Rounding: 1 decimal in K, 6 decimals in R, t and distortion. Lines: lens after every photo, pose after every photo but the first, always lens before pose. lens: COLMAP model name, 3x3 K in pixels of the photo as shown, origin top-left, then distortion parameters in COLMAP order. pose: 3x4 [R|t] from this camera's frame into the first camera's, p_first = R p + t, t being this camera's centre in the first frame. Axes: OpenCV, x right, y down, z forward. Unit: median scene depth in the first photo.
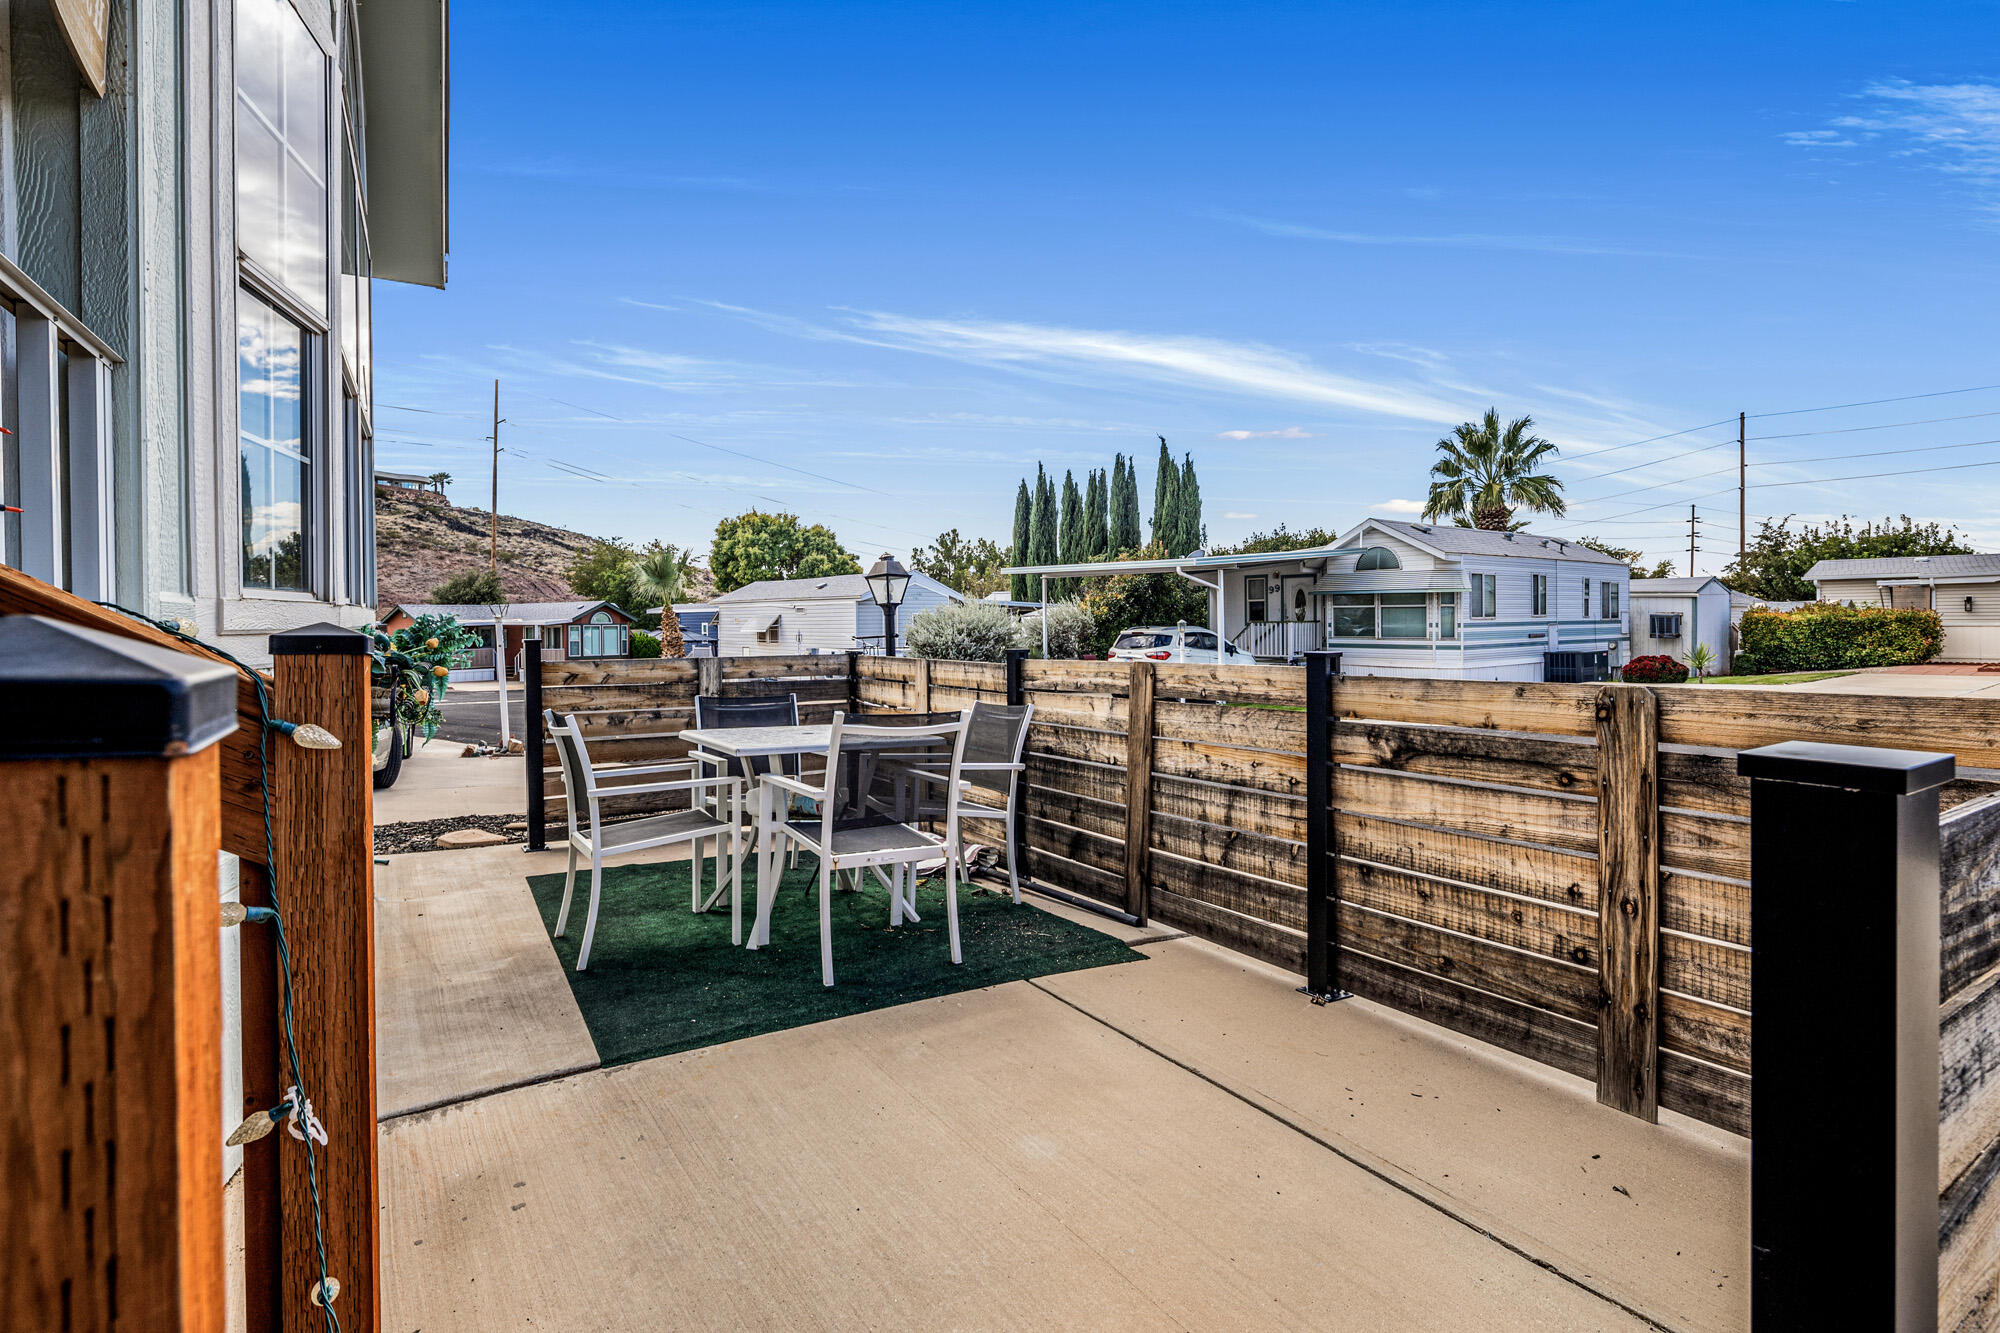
lens RADIAL K [[972.5, 0, 1006.3], [0, 972.5, 620.9], [0, 0, 1]] dist [-0.000334, -0.000322]
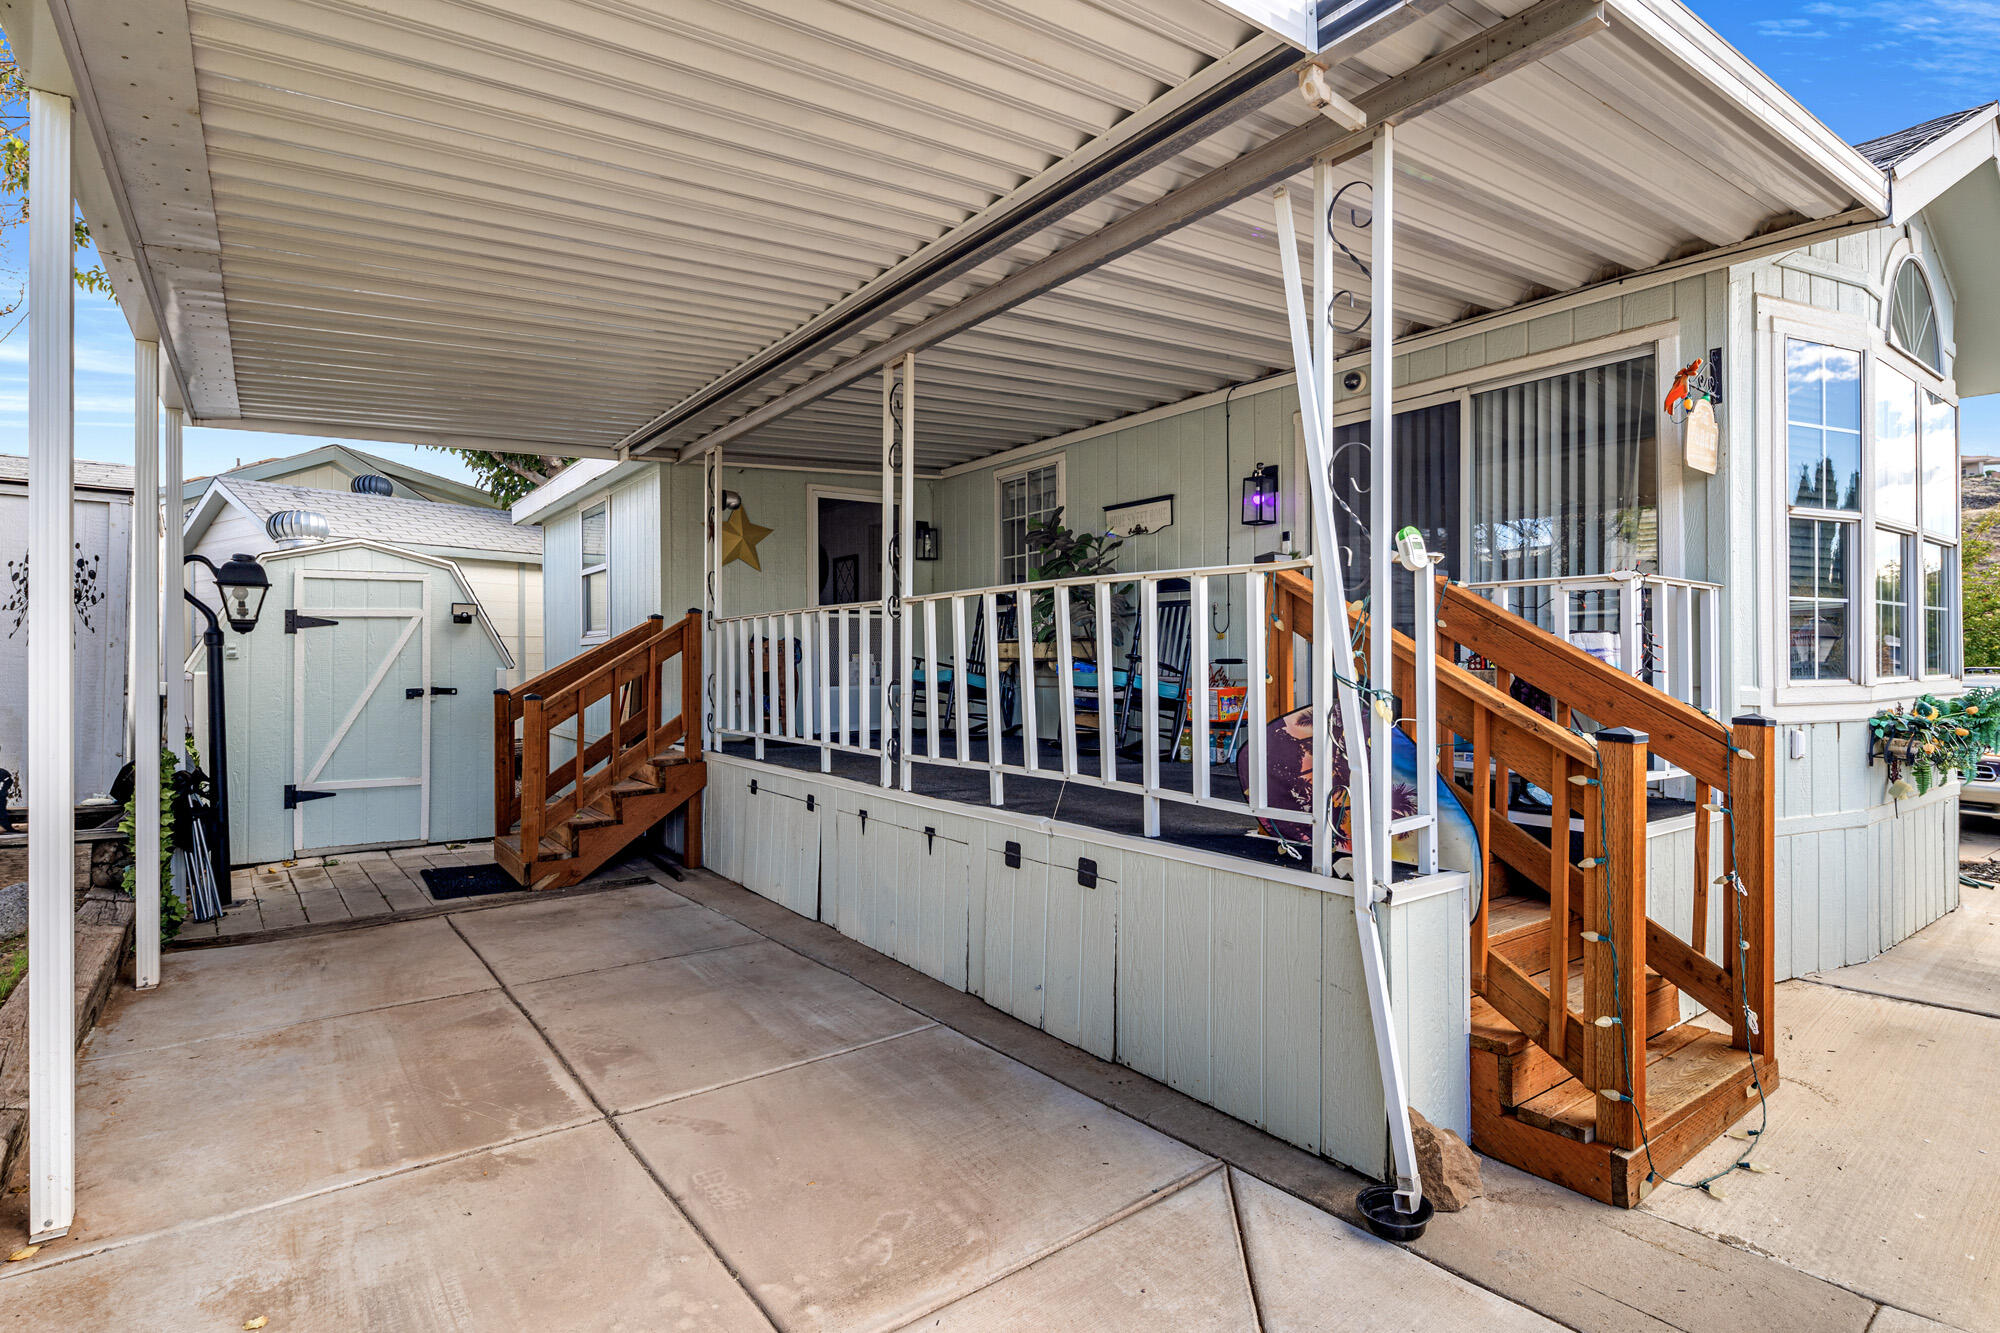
lens RADIAL K [[994.4, 0, 1000.2], [0, 994.4, 659.5], [0, 0, 1]] dist [0.001662, 0.000353]
pose [[0.106434, 0.008632, -0.994282, 0.846557], [0.001308, 0.999960, 0.008821, -0.080924], [0.994319, -0.002239, 0.106418, -0.642046]]
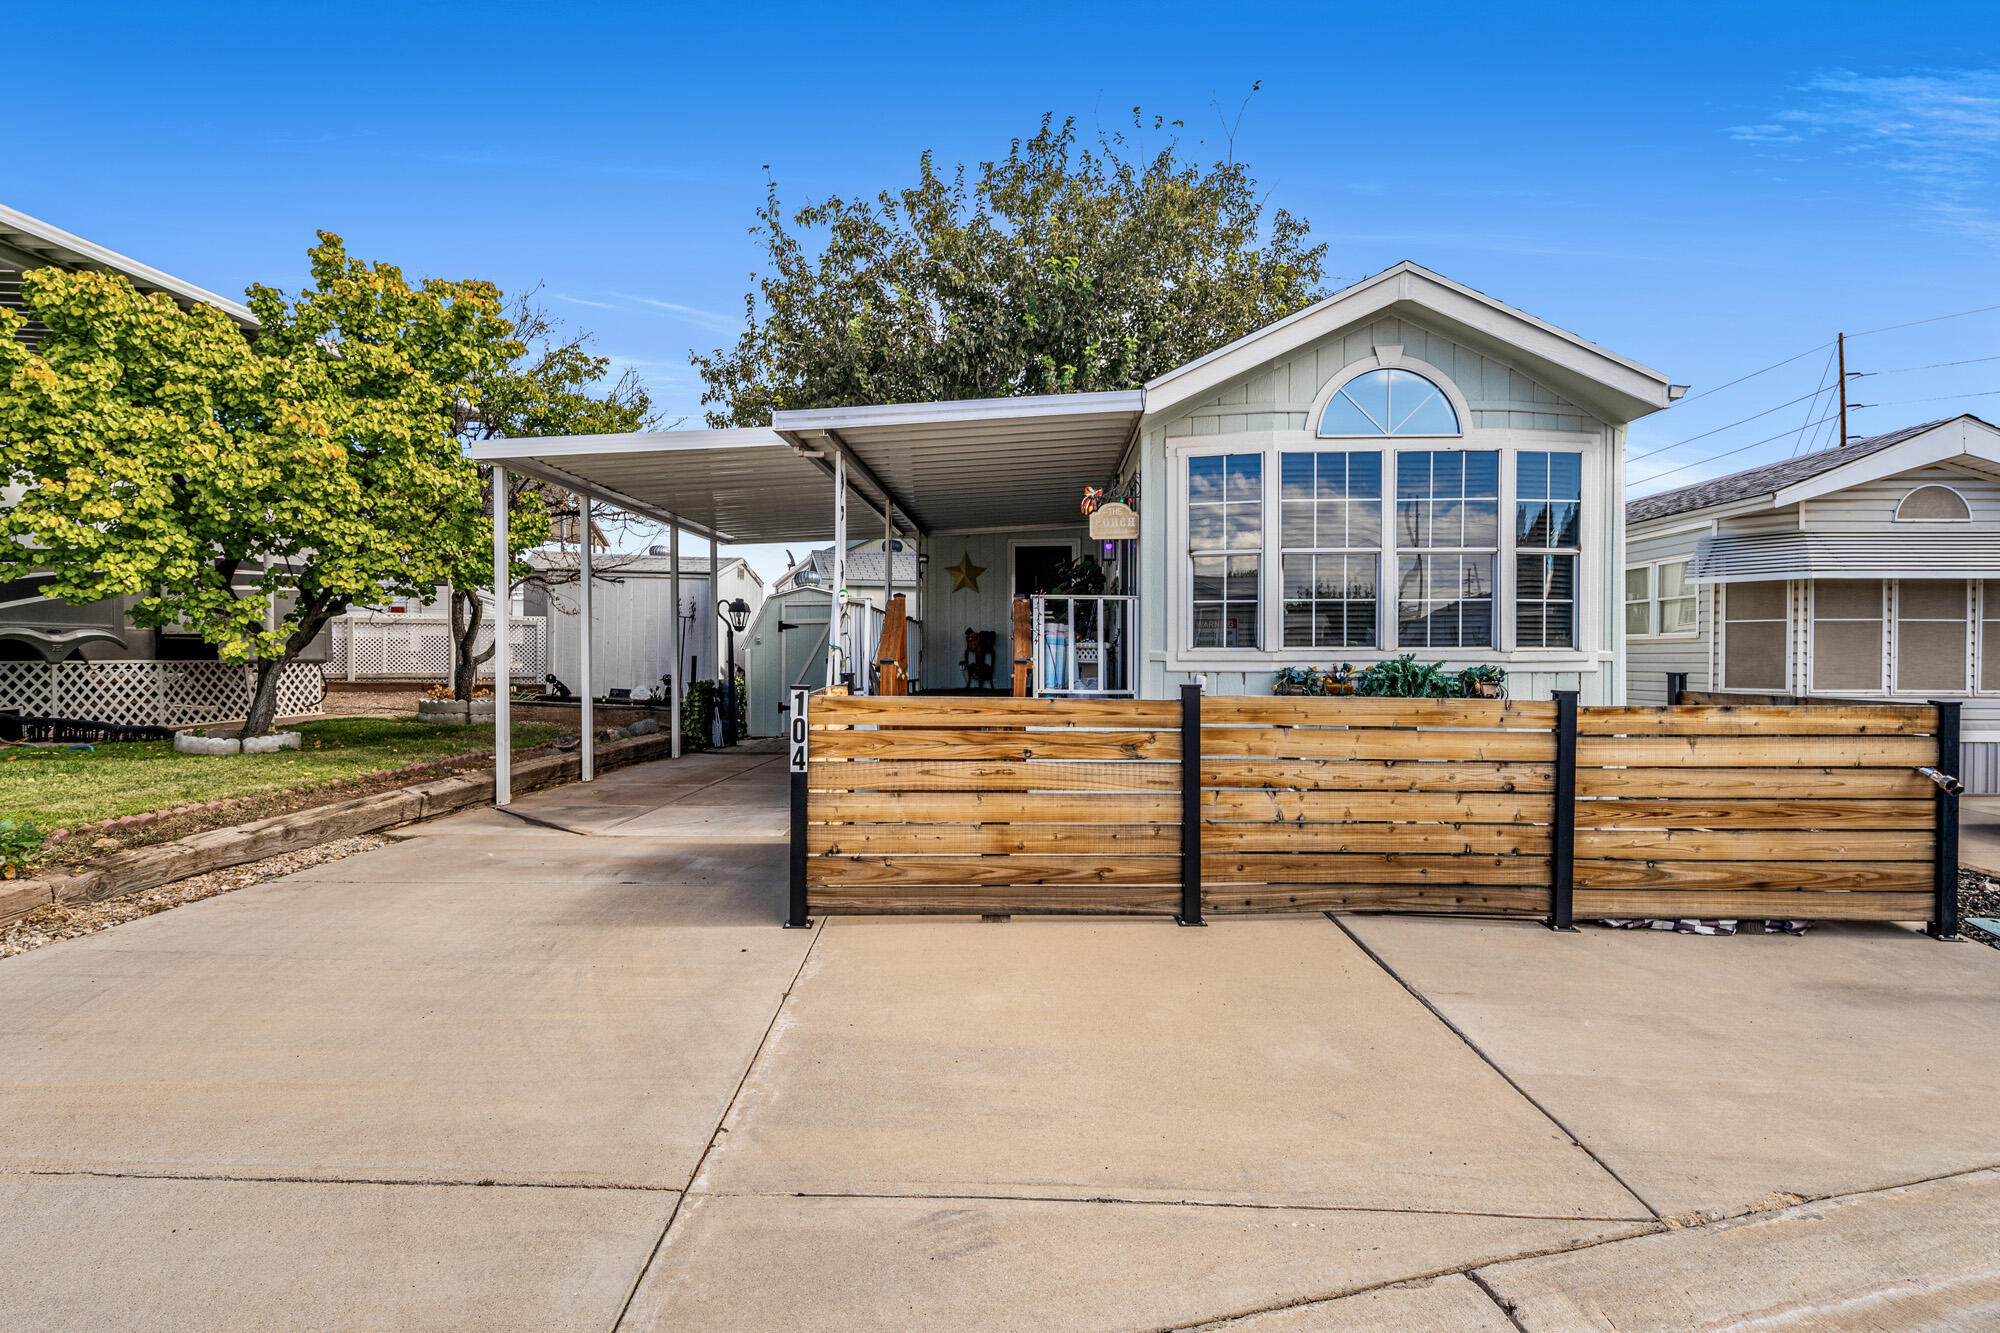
lens RADIAL K [[980.3, 0, 1000.0], [0, 980.3, 666.5], [0, 0, 1]] dist [0.000524, -0.000296]
pose [[-0.534473, 0.016180, -0.845030, 2.135218], [0.002046, 0.999839, 0.017850, -0.025420], [0.845183, 0.007812, -0.534420, 1.937495]]
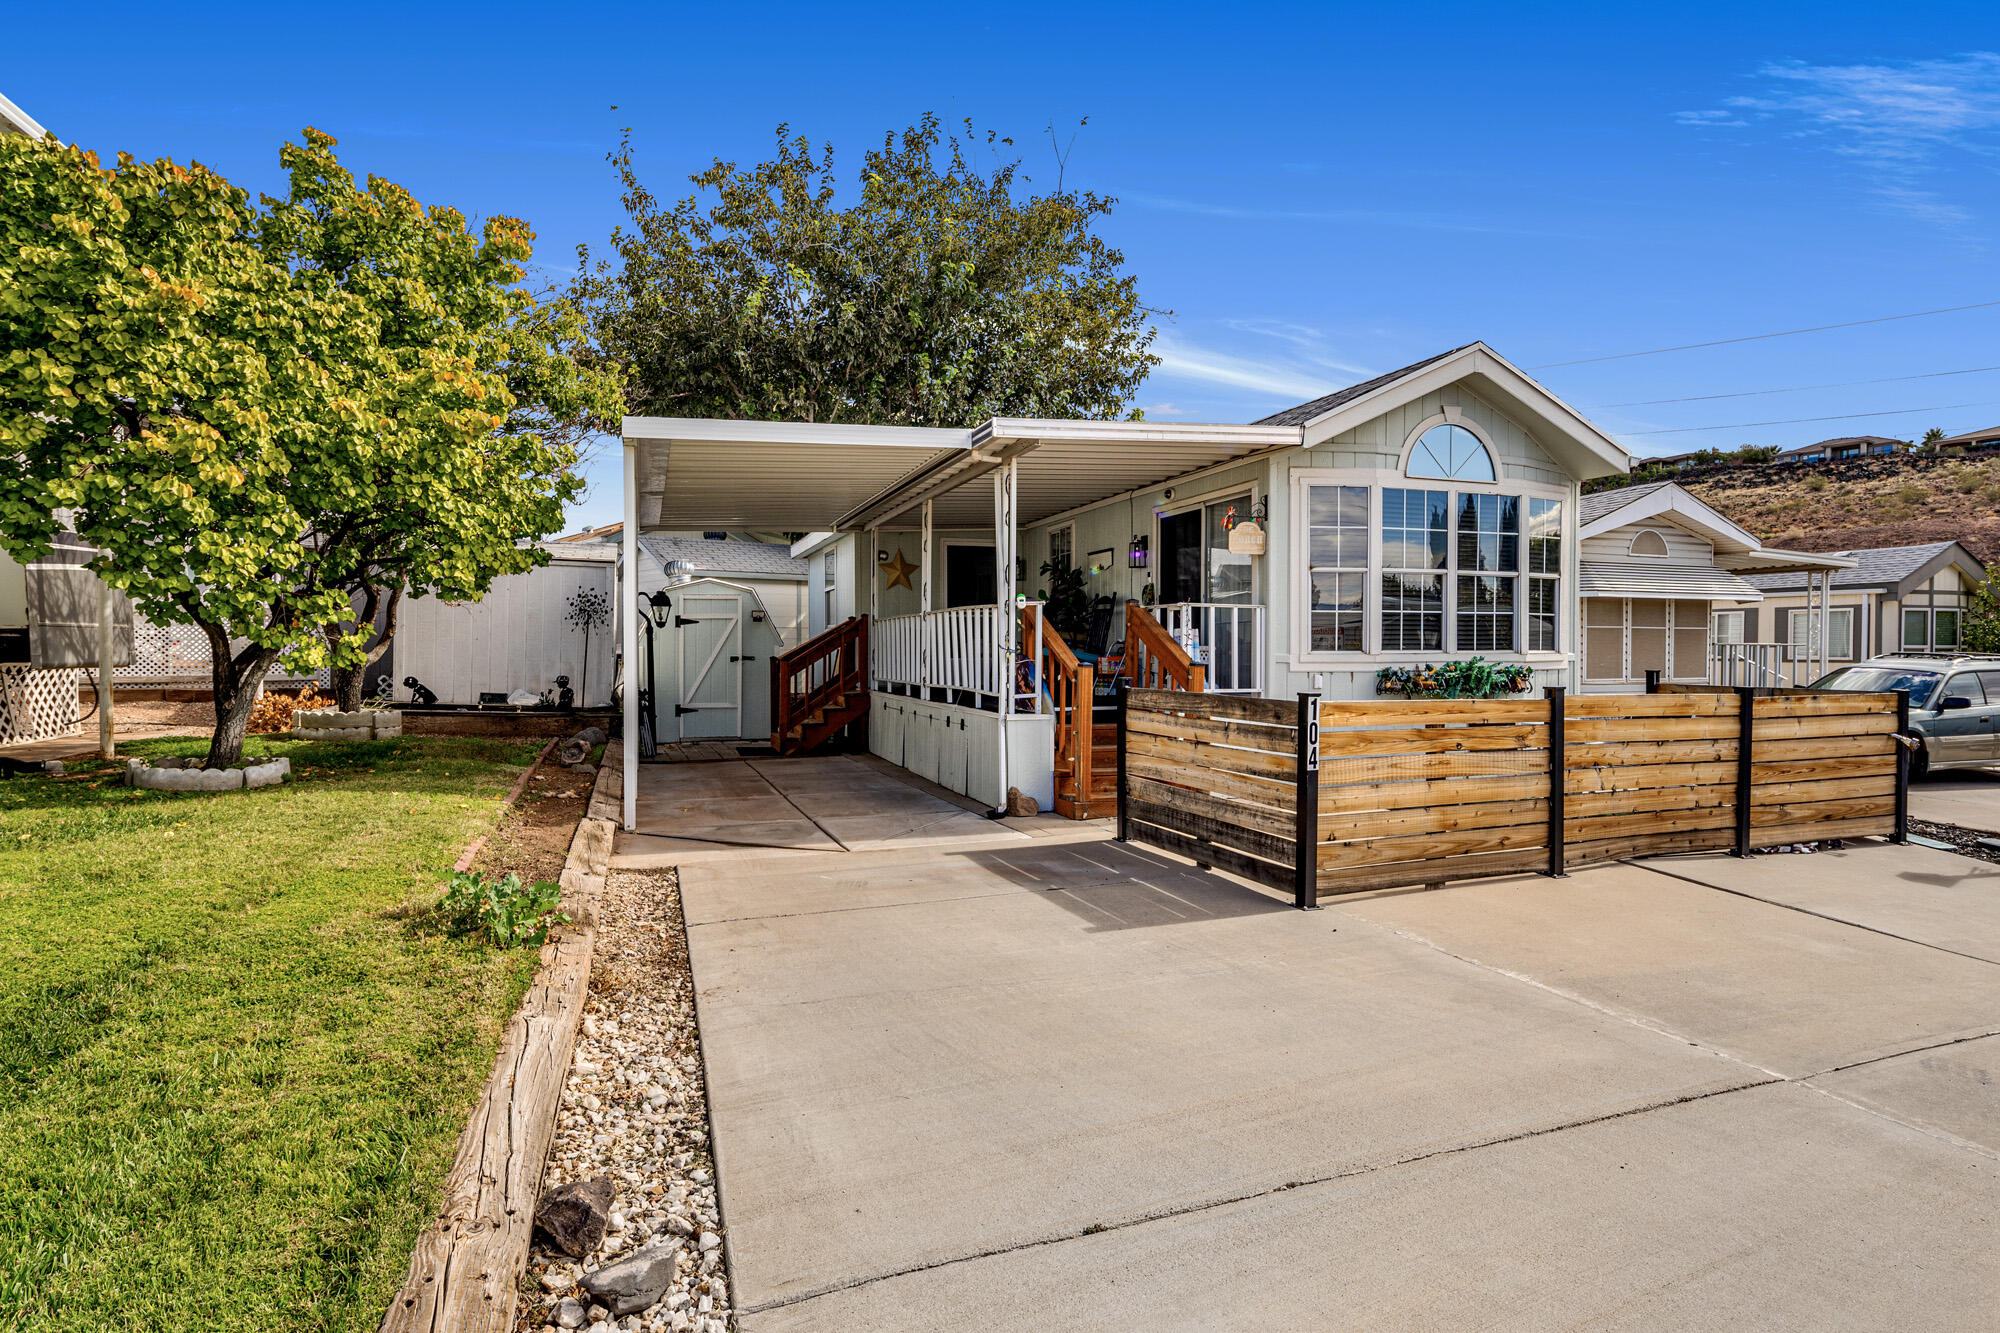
lens RADIAL K [[1000.0, 0, 1000.0], [0, 1000.0, 656.1], [0, 0, 1]] dist [-0.000193, -0.001119]
pose [[-0.179864, 0.016841, -0.983547, 2.947801], [-0.000637, 0.999851, 0.017237, -0.070443], [0.983691, 0.003727, -0.179826, 0.407172]]
